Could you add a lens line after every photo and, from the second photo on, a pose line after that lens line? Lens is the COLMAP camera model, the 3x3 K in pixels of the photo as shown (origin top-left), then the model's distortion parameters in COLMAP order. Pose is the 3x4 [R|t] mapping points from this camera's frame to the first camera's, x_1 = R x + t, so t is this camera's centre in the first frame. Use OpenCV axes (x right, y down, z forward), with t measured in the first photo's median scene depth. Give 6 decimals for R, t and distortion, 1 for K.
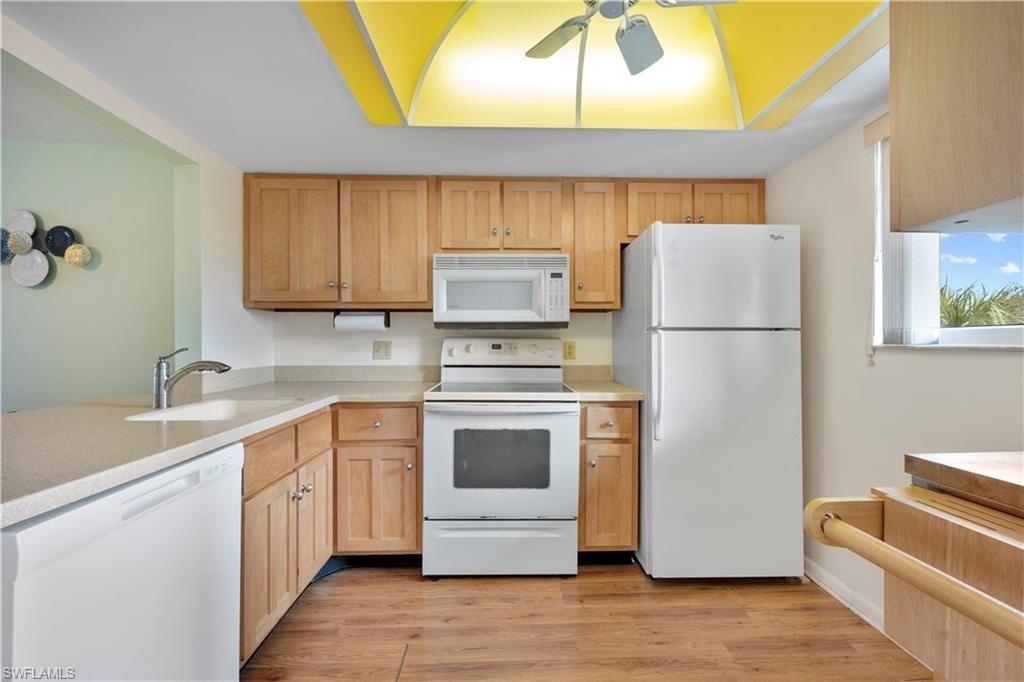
lens RADIAL K [[419.8, 0, 510.4], [0, 419.8, 346.0], [0, 0, 1]] dist [-0.014579, -0.000067]
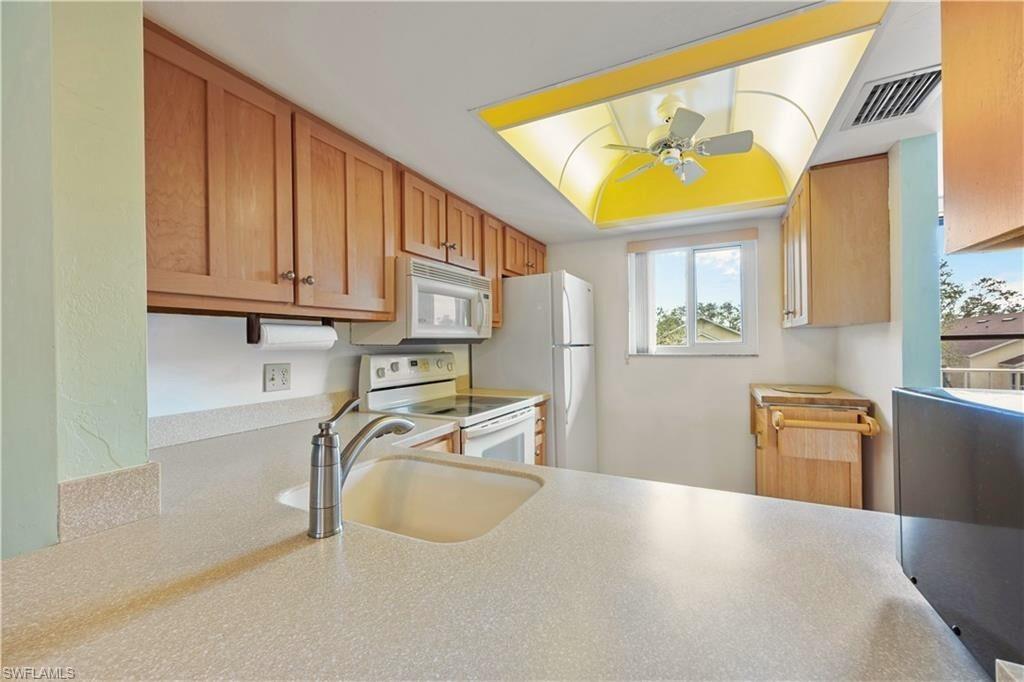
lens RADIAL K [[412.3, 0, 516.2], [0, 412.3, 344.3], [0, 0, 1]] dist [-0.000006, 0.000044]
pose [[0.459233, -0.007248, 0.888286, -0.806905], [0.016062, 0.999871, -0.000145, -0.040102], [-0.888171, 0.014334, 0.459290, 0.422619]]
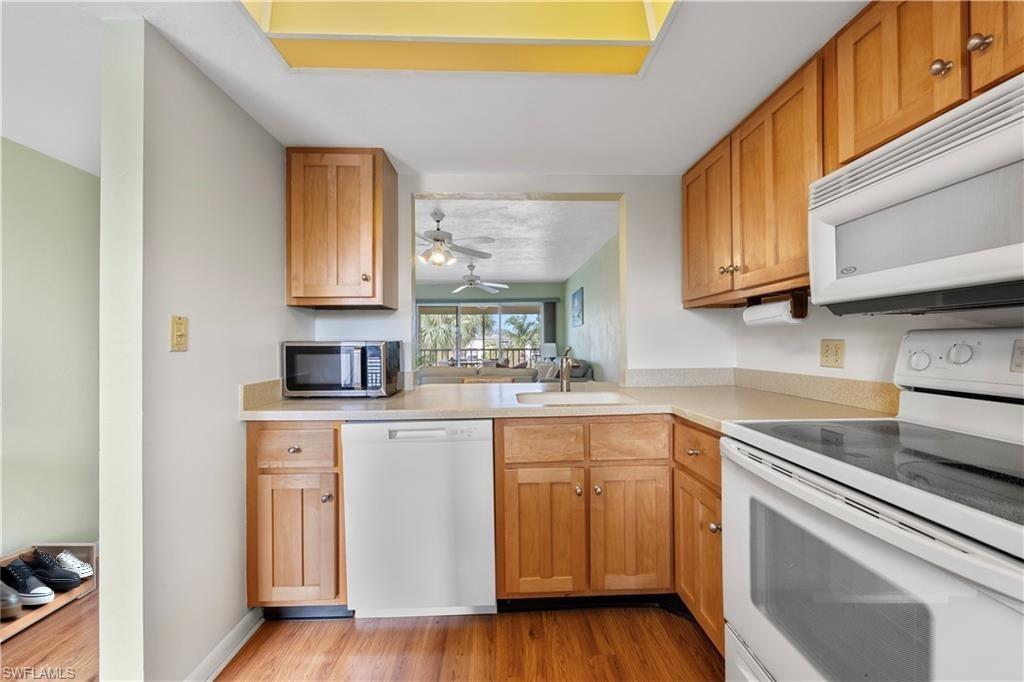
lens RADIAL K [[412.3, 0, 516.2], [0, 412.3, 344.3], [0, 0, 1]] dist [-0.000006, 0.000044]
pose [[0.003489, 0.000195, -0.999994, 0.363646], [0.002260, 0.999997, 0.000202, -0.005525], [0.999991, -0.002261, 0.003489, 0.590248]]
